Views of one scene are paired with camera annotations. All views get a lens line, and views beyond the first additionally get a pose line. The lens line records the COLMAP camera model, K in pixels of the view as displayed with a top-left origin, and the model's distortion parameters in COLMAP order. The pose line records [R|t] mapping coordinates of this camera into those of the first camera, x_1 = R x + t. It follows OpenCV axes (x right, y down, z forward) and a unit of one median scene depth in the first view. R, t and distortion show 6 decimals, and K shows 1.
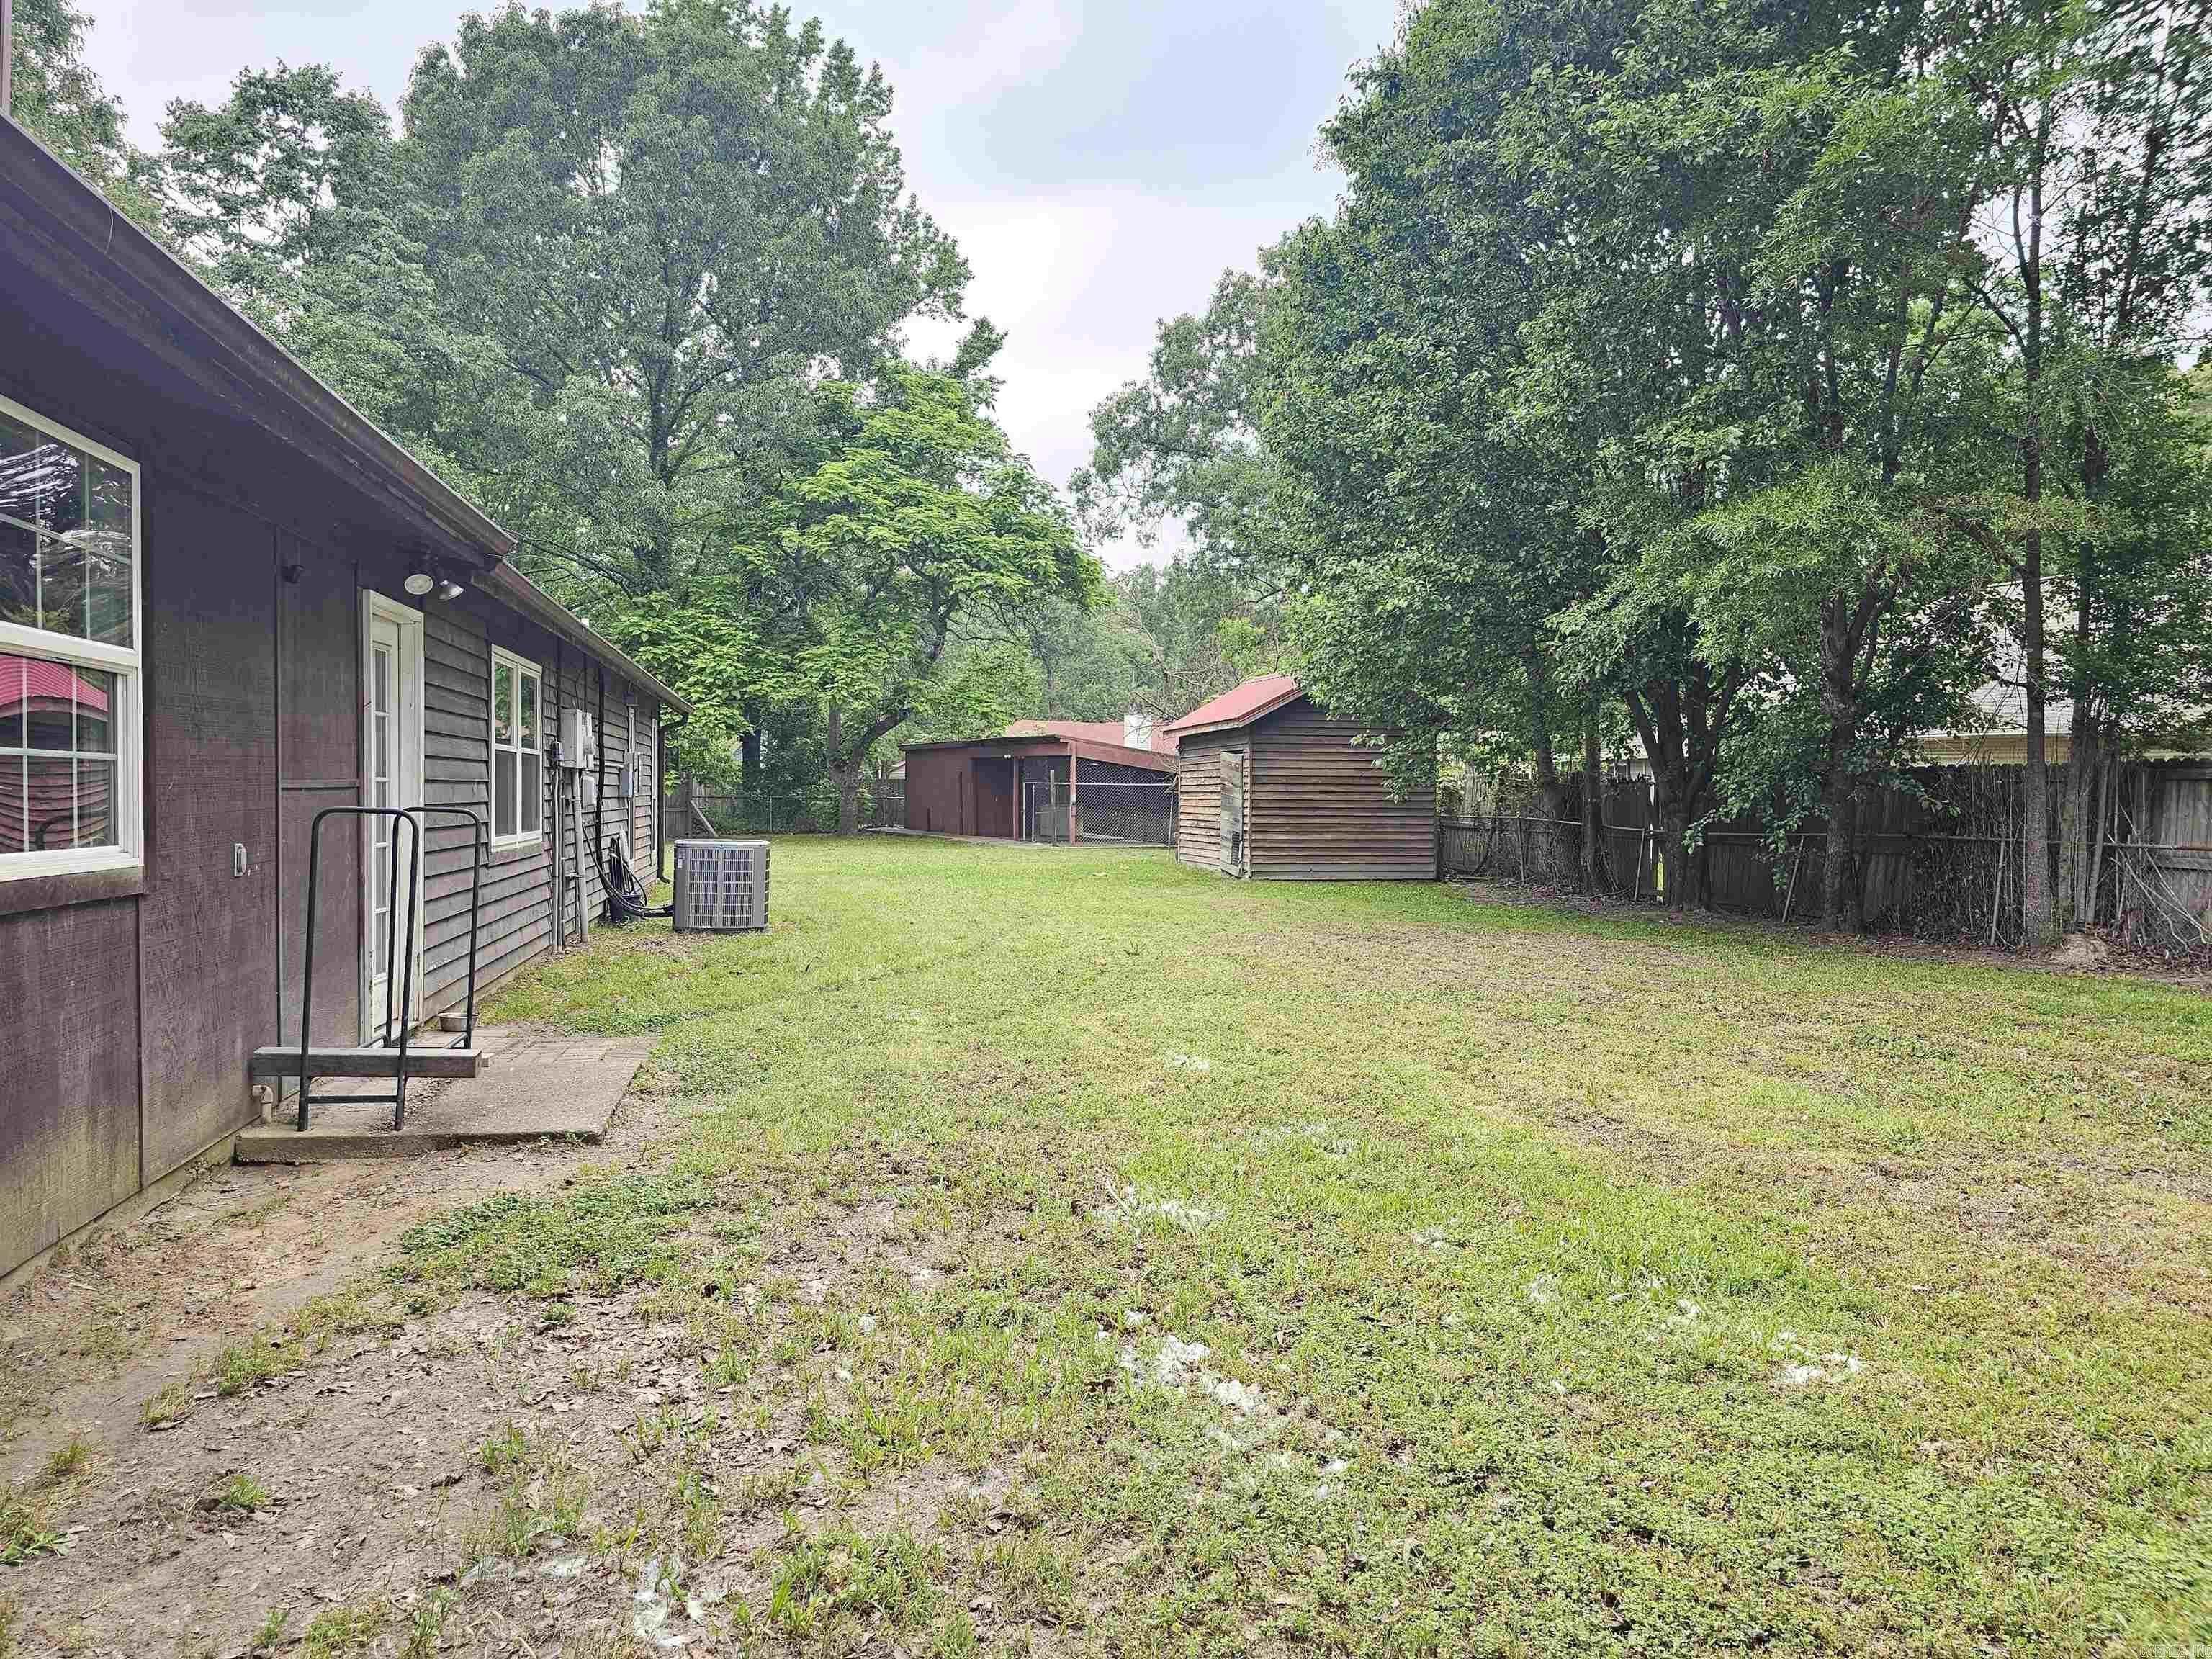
lens RADIAL K [[1481.6, 0, 1106.0], [0, 1481.6, 829.5], [0, 0, 1]] dist [-0.001089, -0.000153]
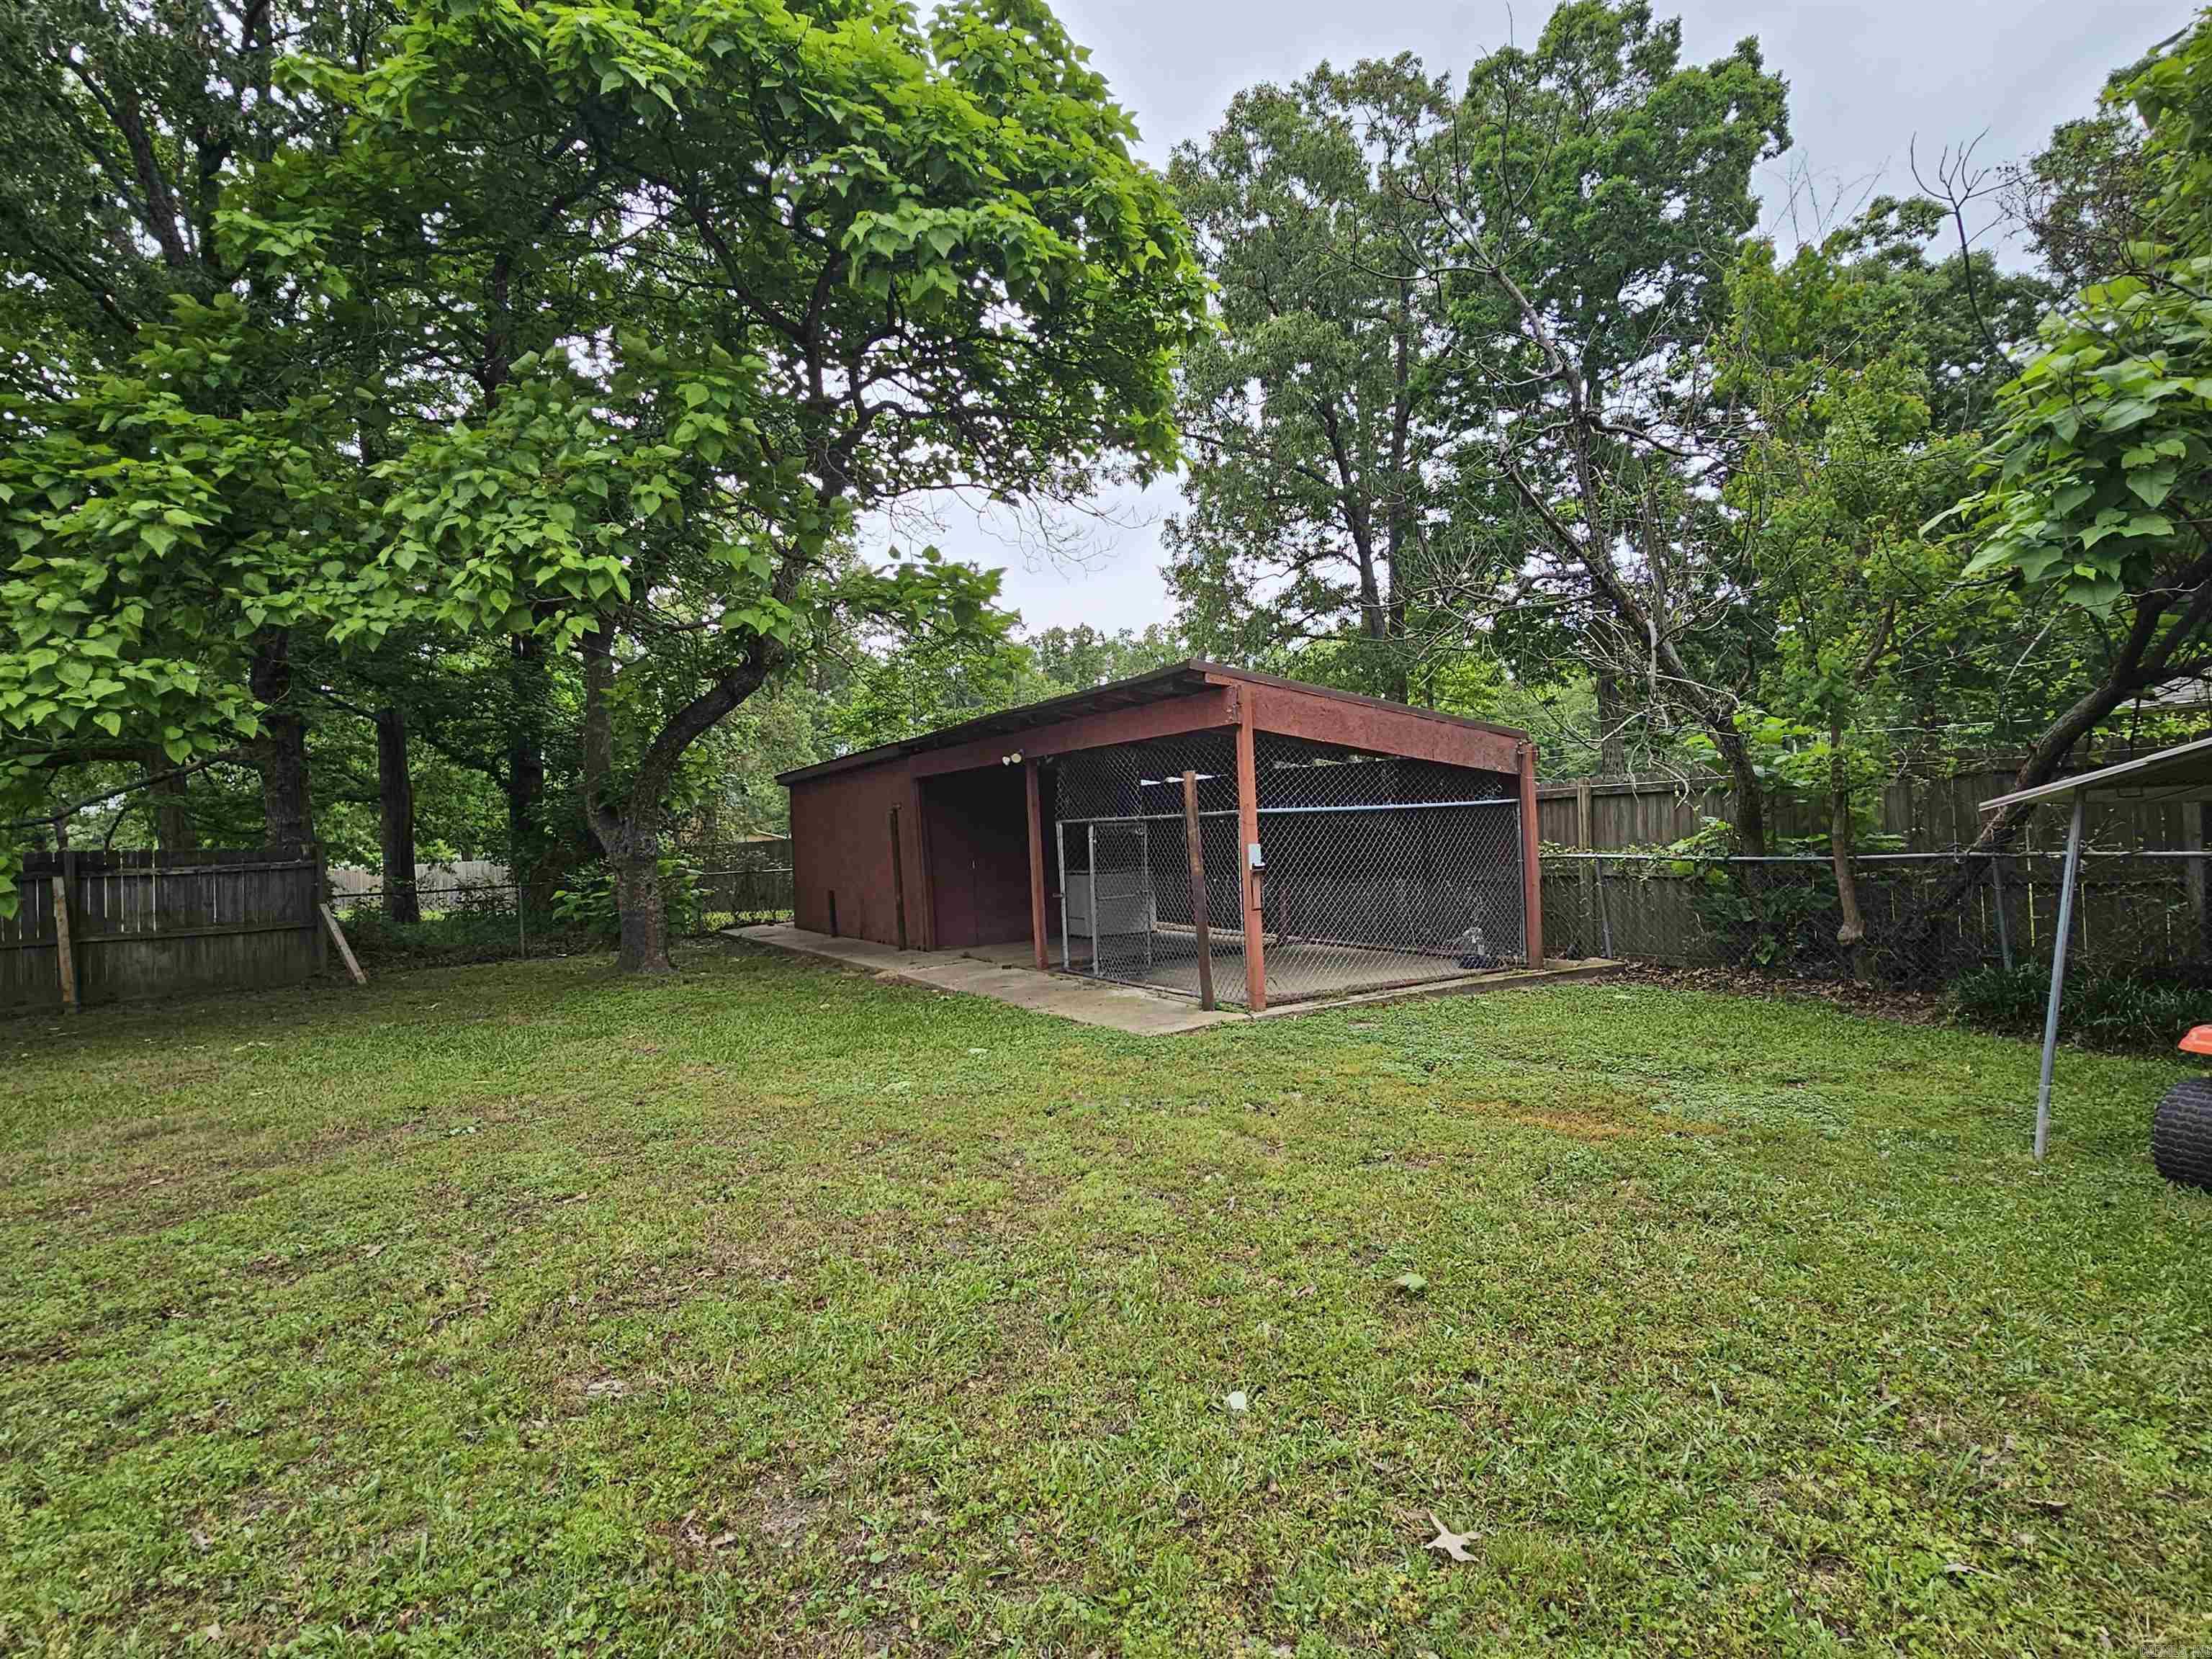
lens RADIAL K [[938.7, 0, 1110.8], [0, 938.7, 824.1], [0, 0, 1]] dist [-0.000692, -0.000390]
pose [[0.989951, -0.057355, 0.129254, -0.077924], [0.061709, 0.997645, -0.029929, -0.023062], [-0.127233, 0.037604, 0.991160, 0.773117]]
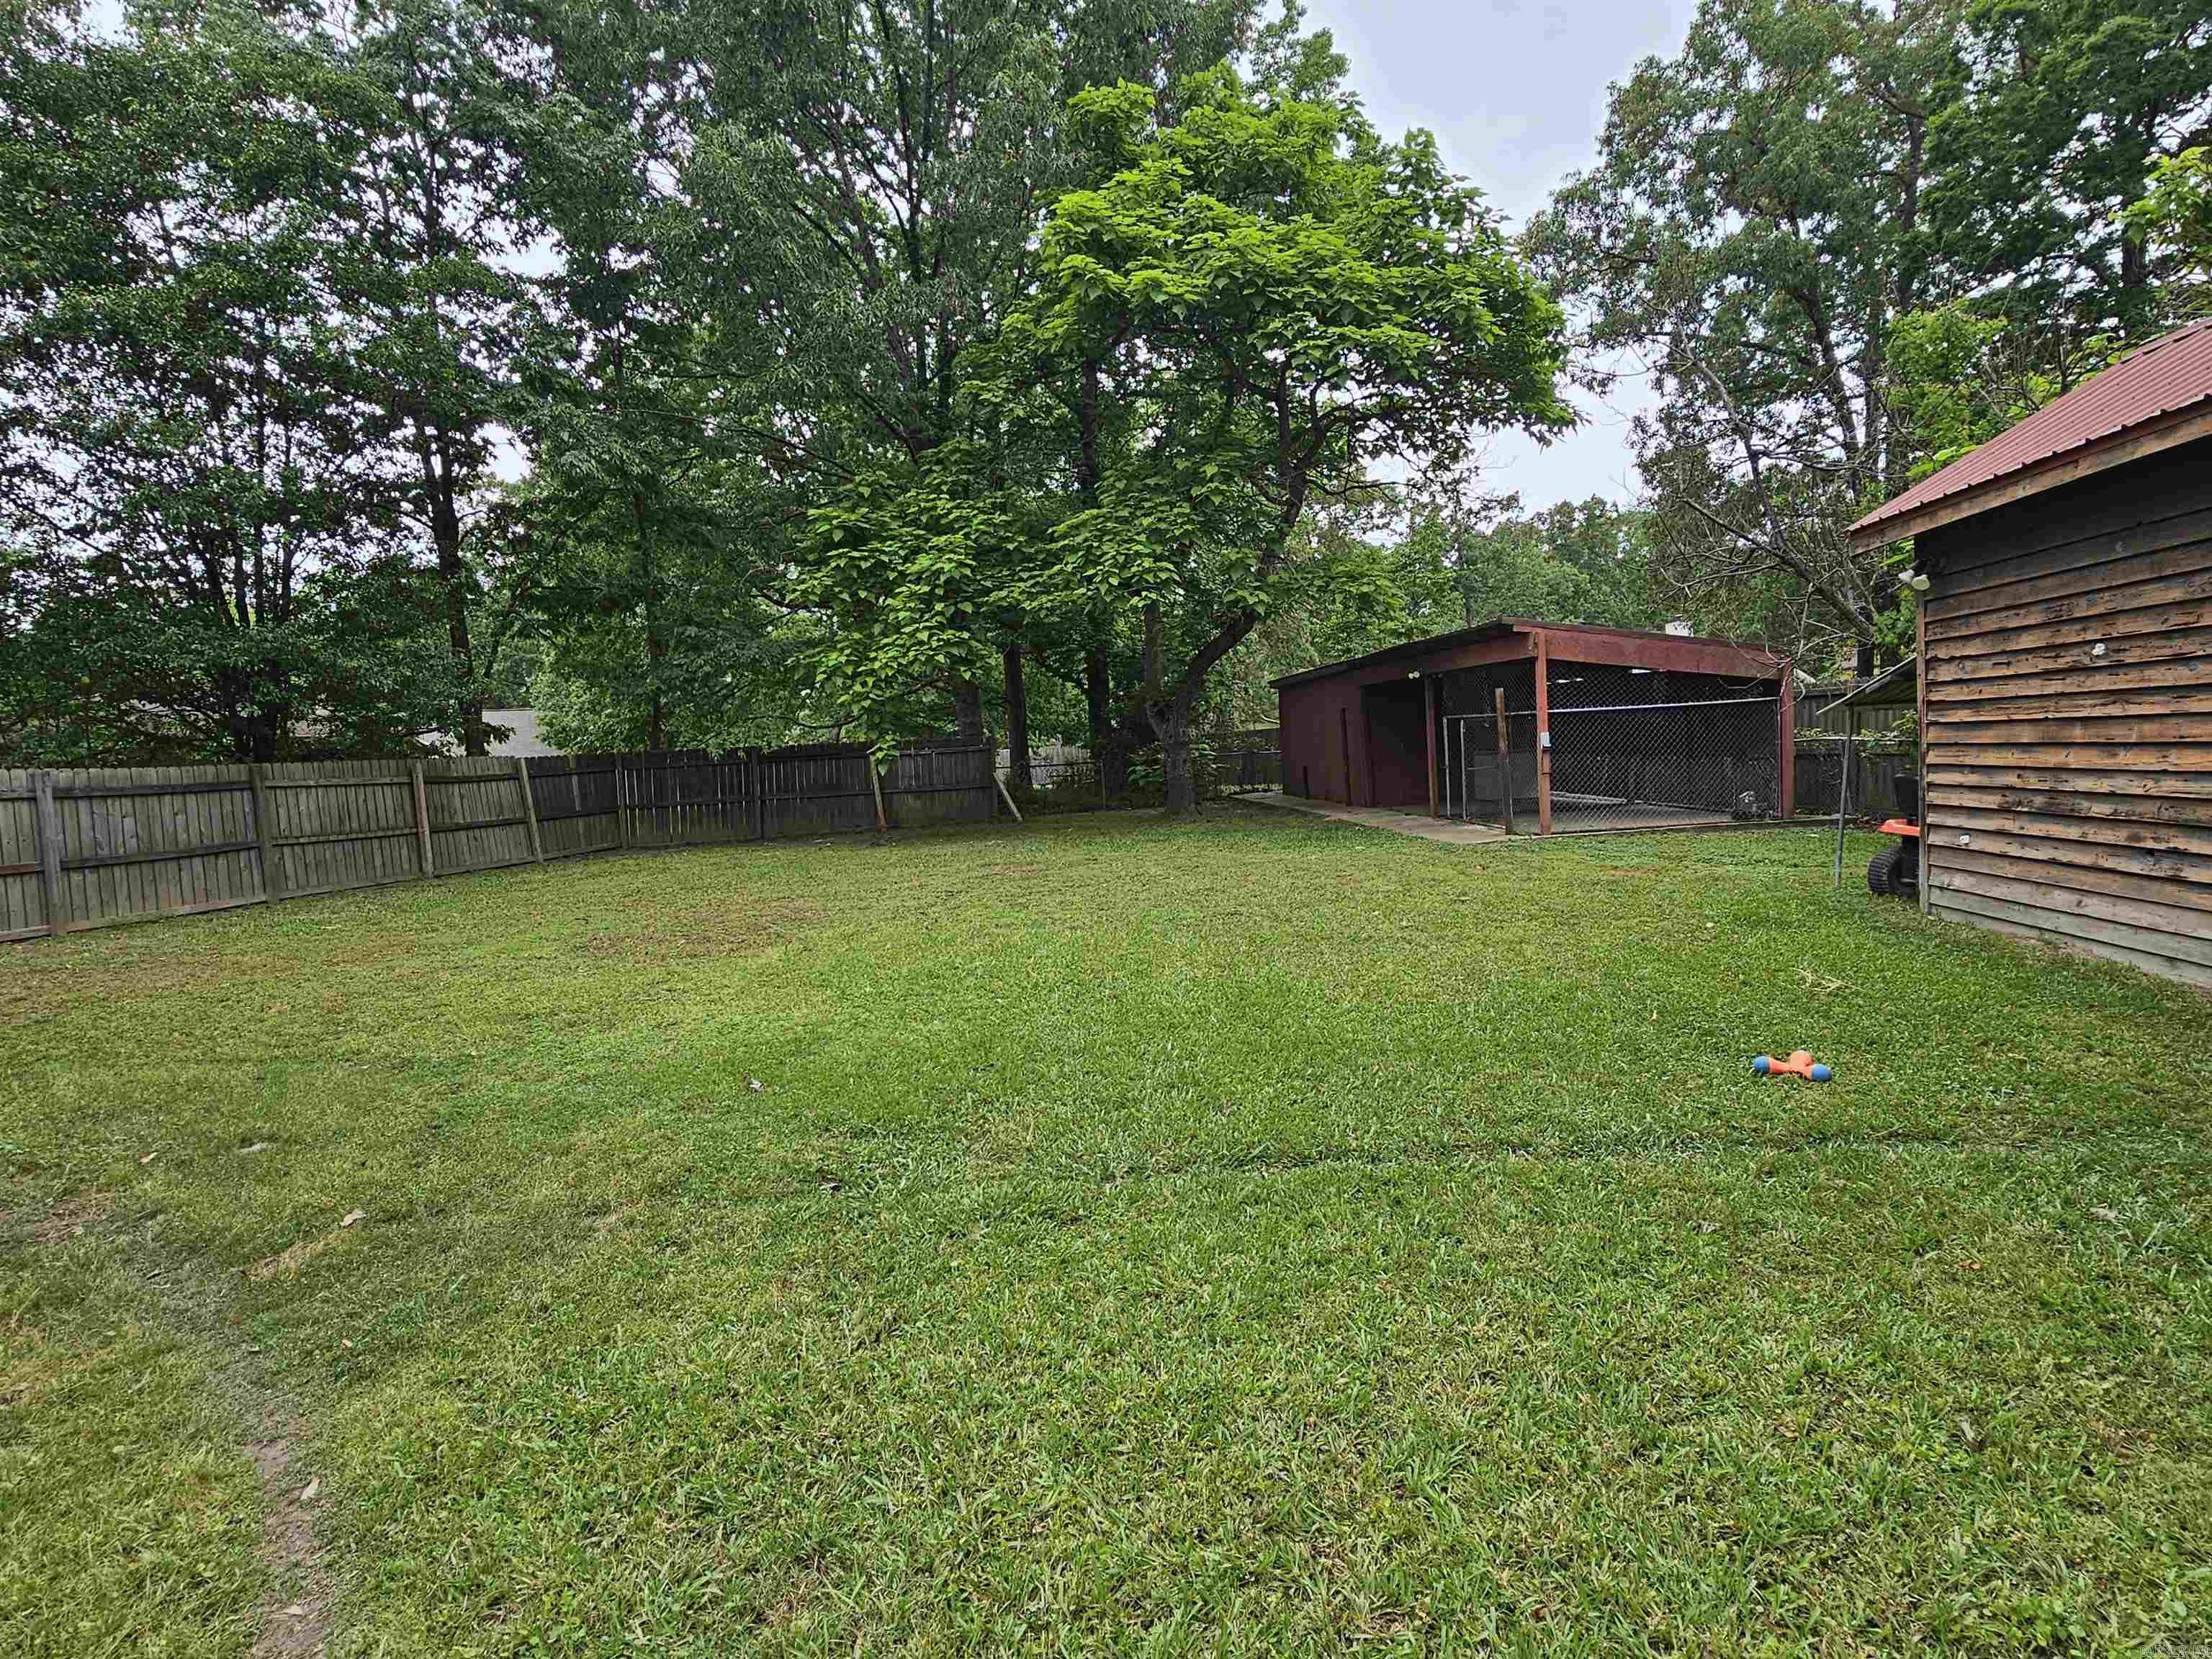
lens RADIAL K [[994.2, 0, 1139.8], [0, 994.2, 801.5], [0, 0, 1]] dist [0.000340, -0.000003]
pose [[0.935081, -0.038456, -0.352342, -0.031754], [0.052118, 0.998209, 0.029368, -0.016430], [0.350582, -0.045825, 0.935410, 0.605085]]
